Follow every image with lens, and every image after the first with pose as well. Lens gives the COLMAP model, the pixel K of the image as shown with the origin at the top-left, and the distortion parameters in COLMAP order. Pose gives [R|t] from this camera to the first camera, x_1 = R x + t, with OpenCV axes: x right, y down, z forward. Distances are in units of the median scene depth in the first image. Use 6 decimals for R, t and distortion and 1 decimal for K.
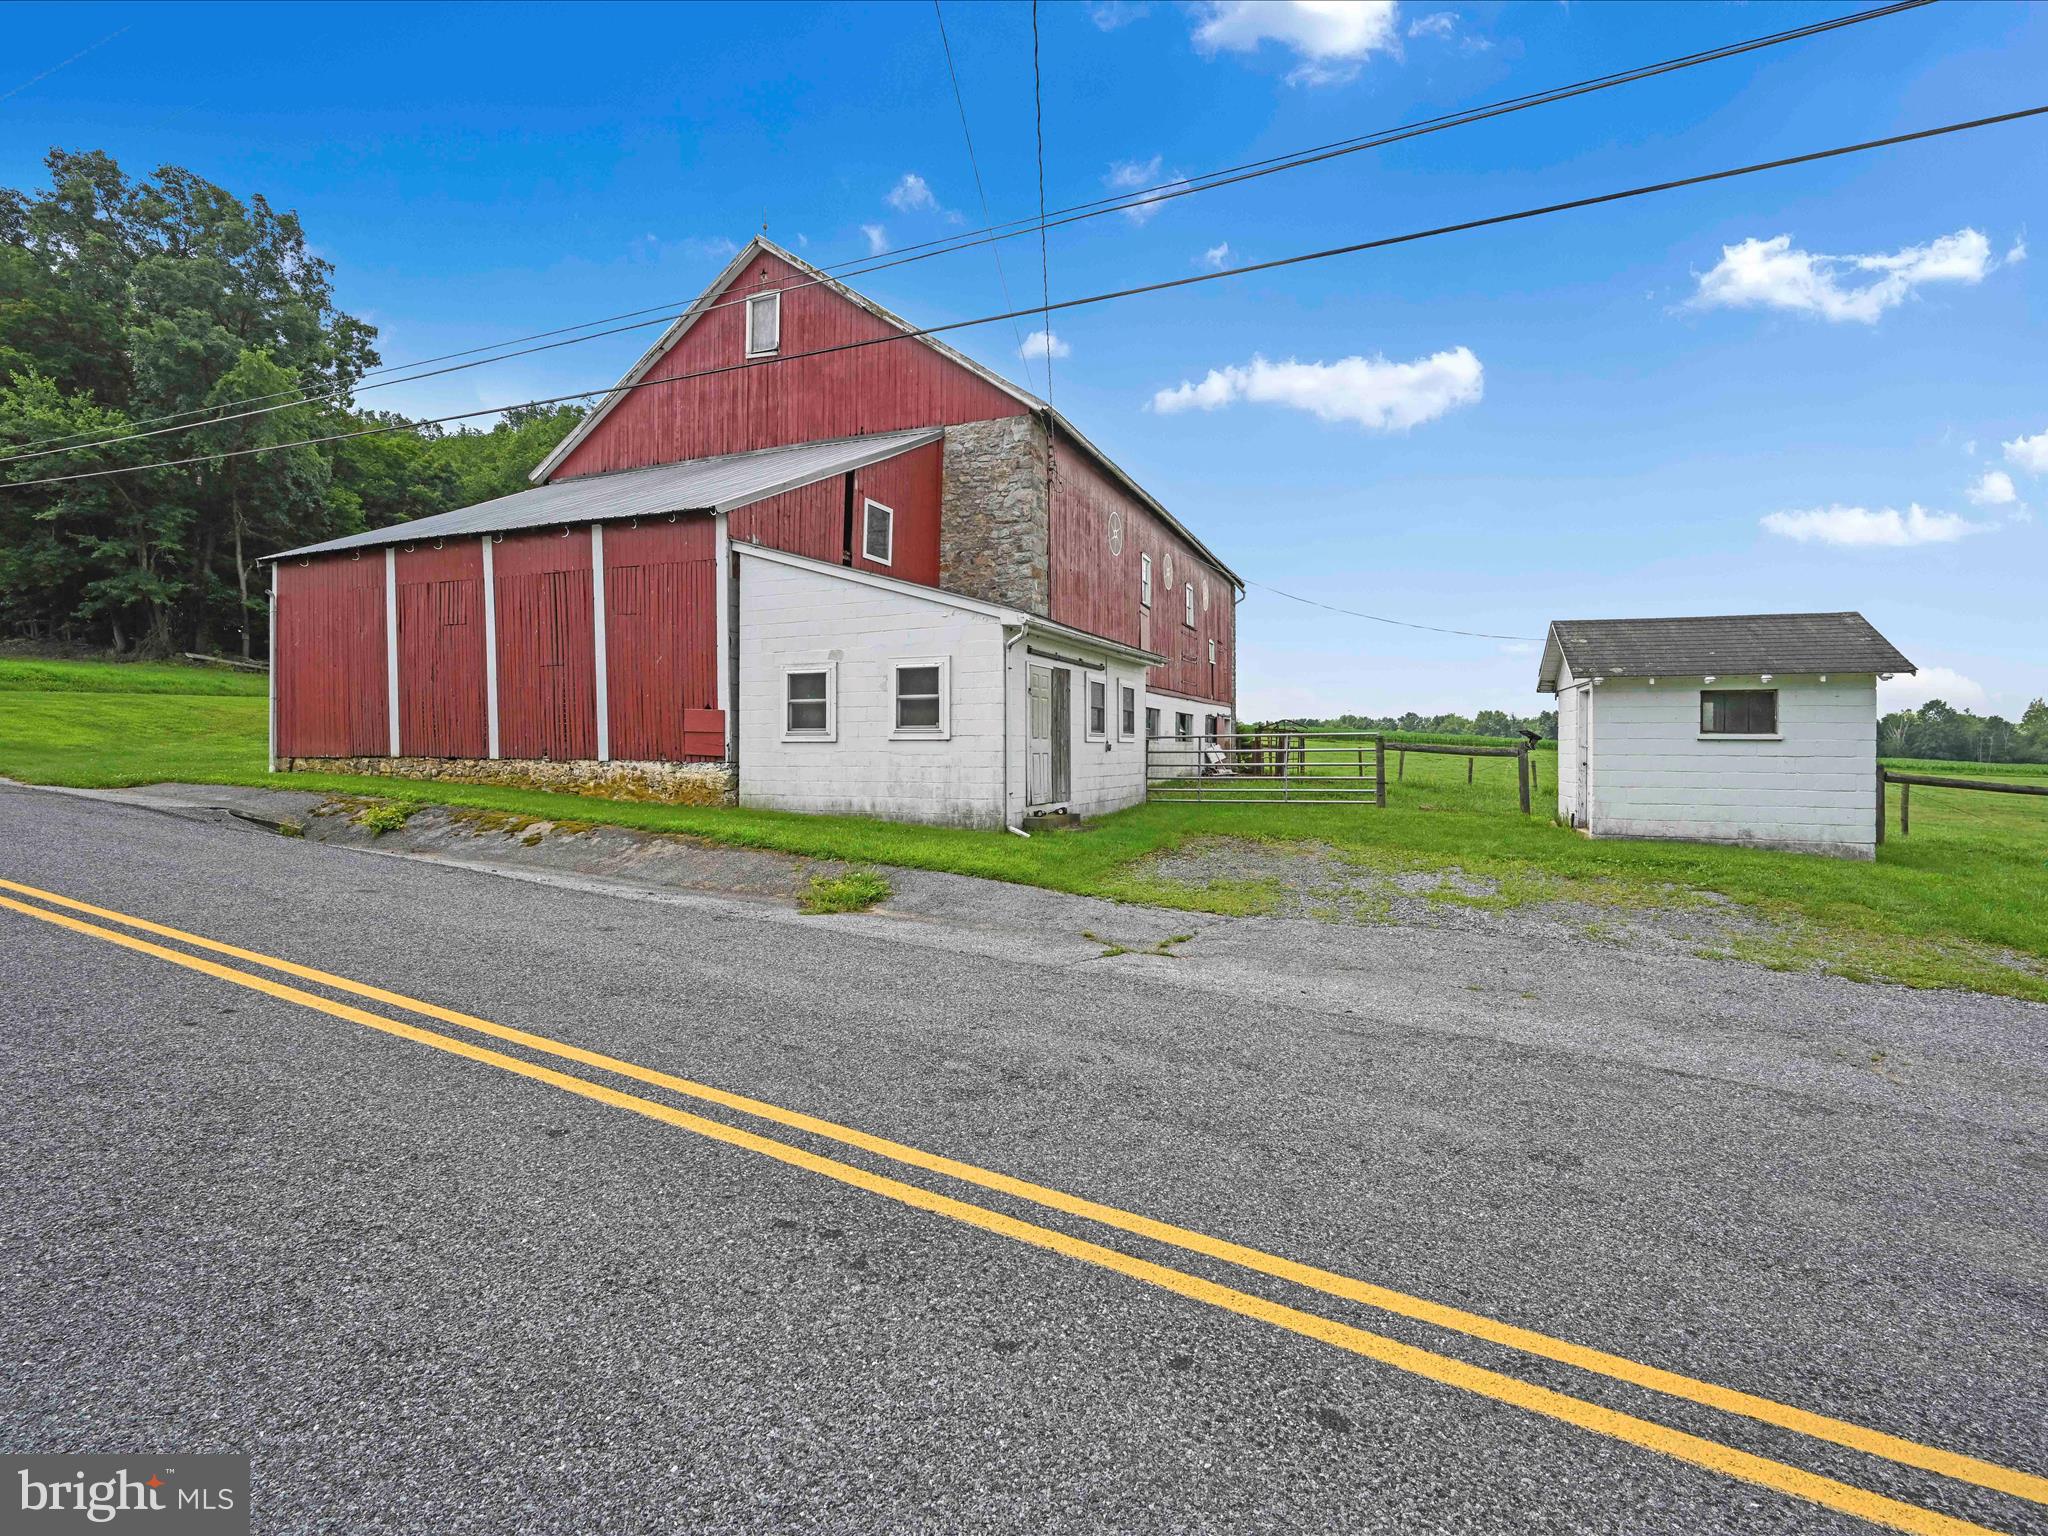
lens RADIAL K [[897.2, 0, 1015.7], [0, 897.2, 751.4], [0, 0, 1]] dist [0.001244, -0.005382]
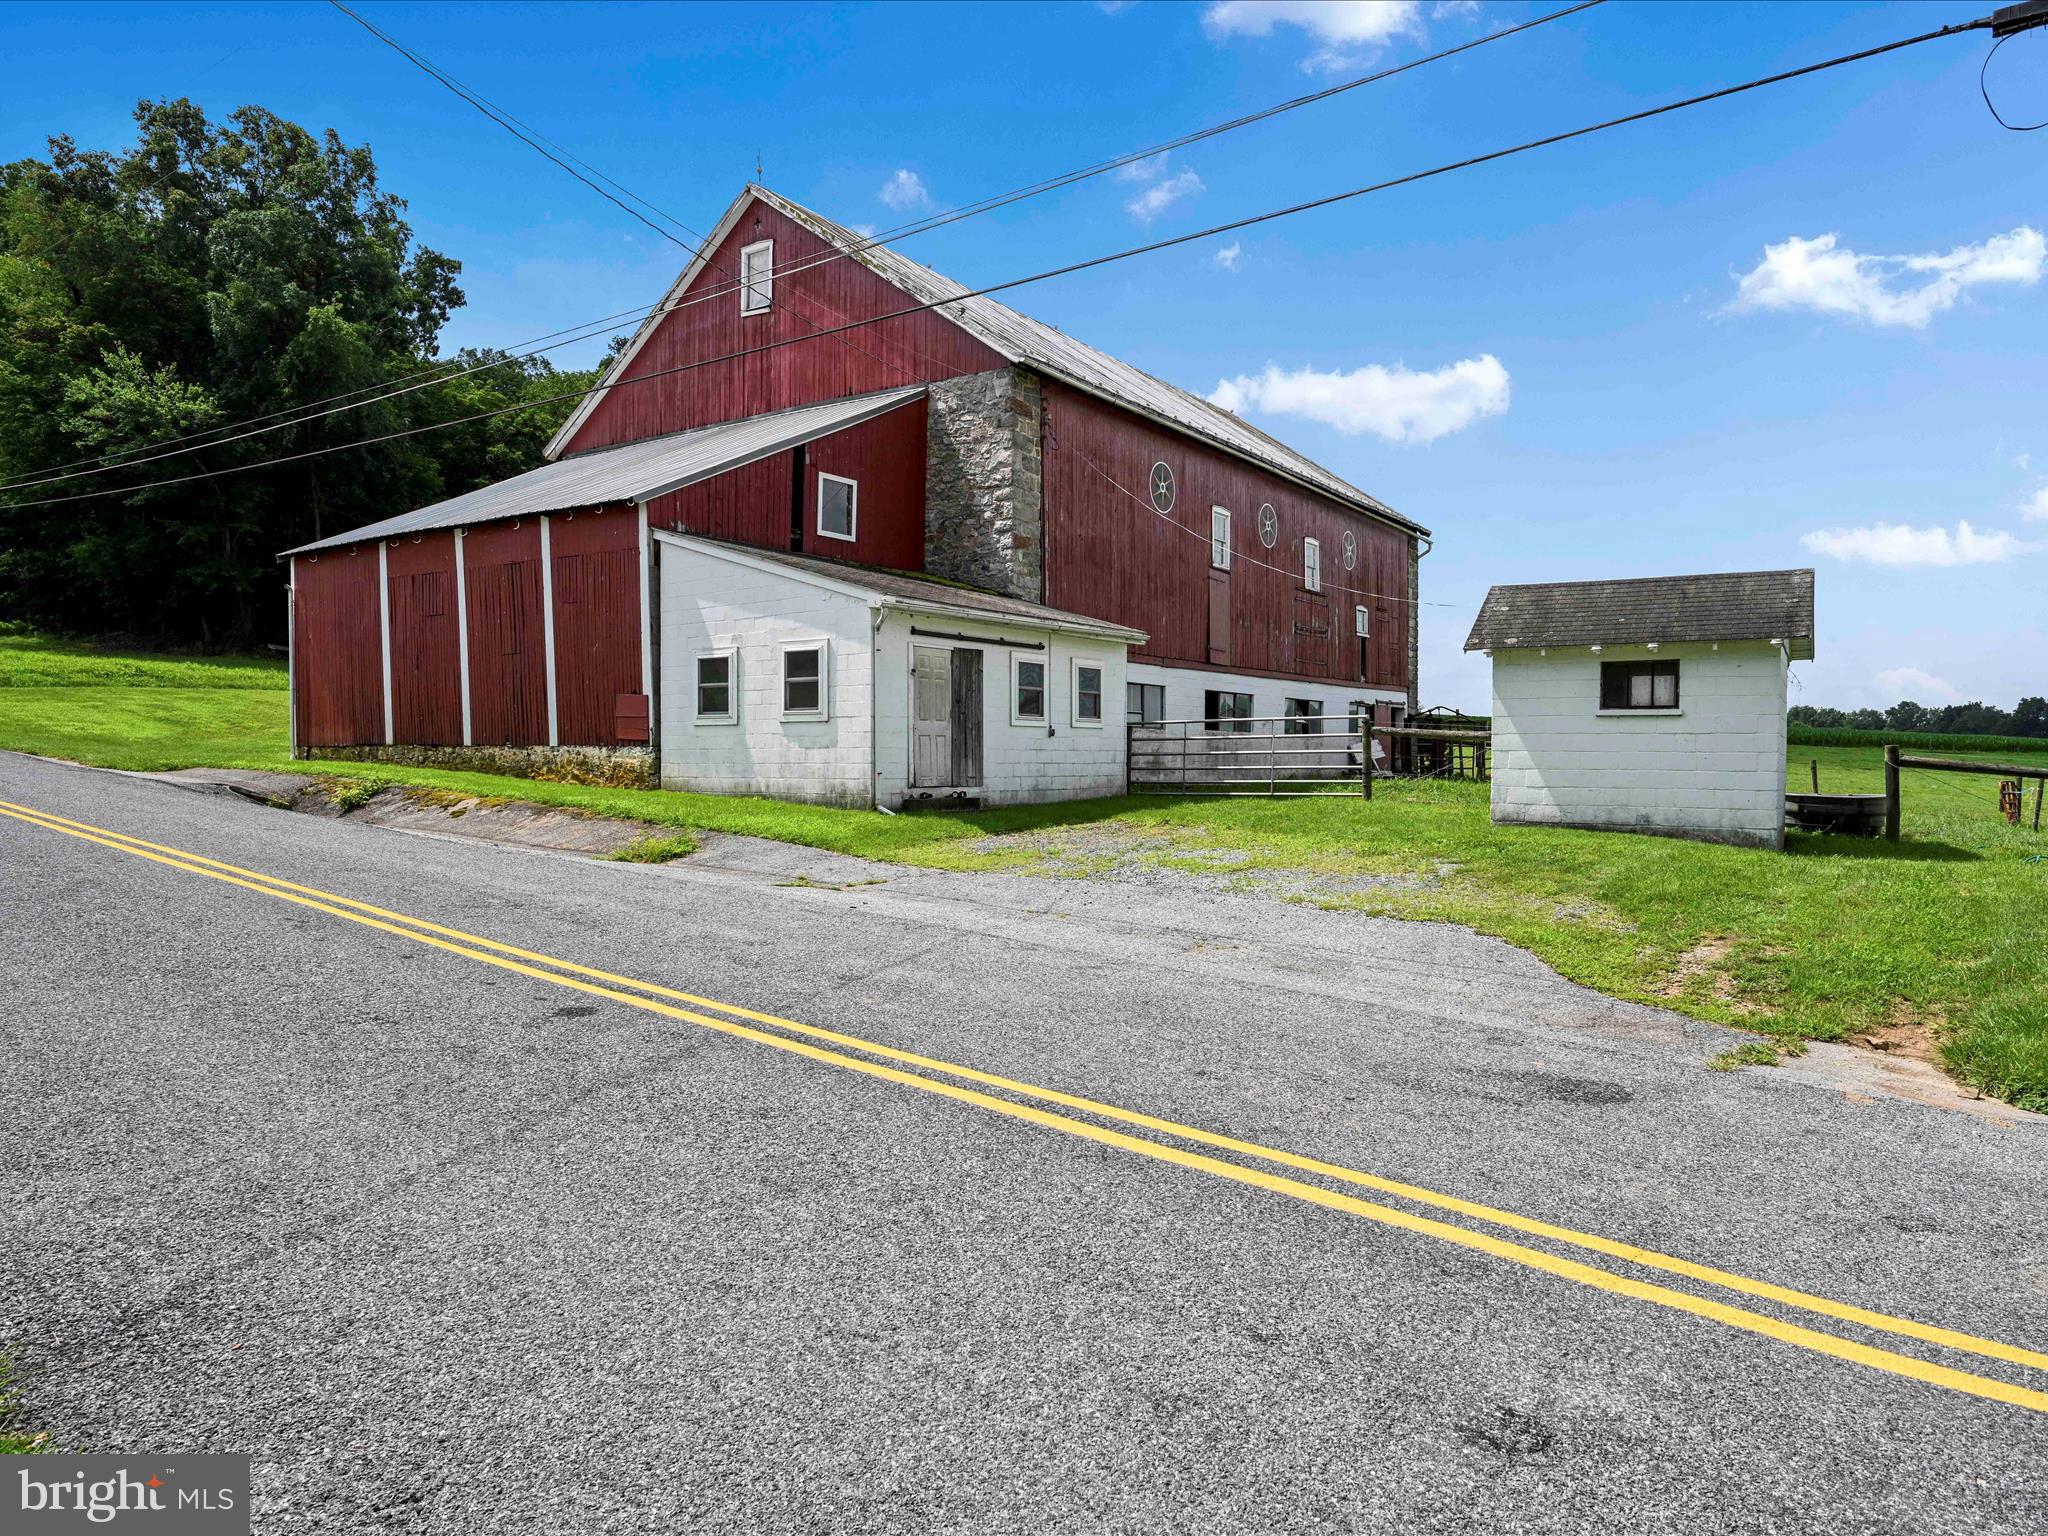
lens RADIAL K [[1197.8, 0, 1023.3], [0, 1197.8, 785.7], [0, 0, 1]] dist [0.004015, -0.020430]
pose [[0.980648, 0.005578, -0.195698, 0.255013], [-0.000976, 0.999721, 0.023604, 0.017315], [0.195775, -0.022956, 0.980380, -0.183071]]
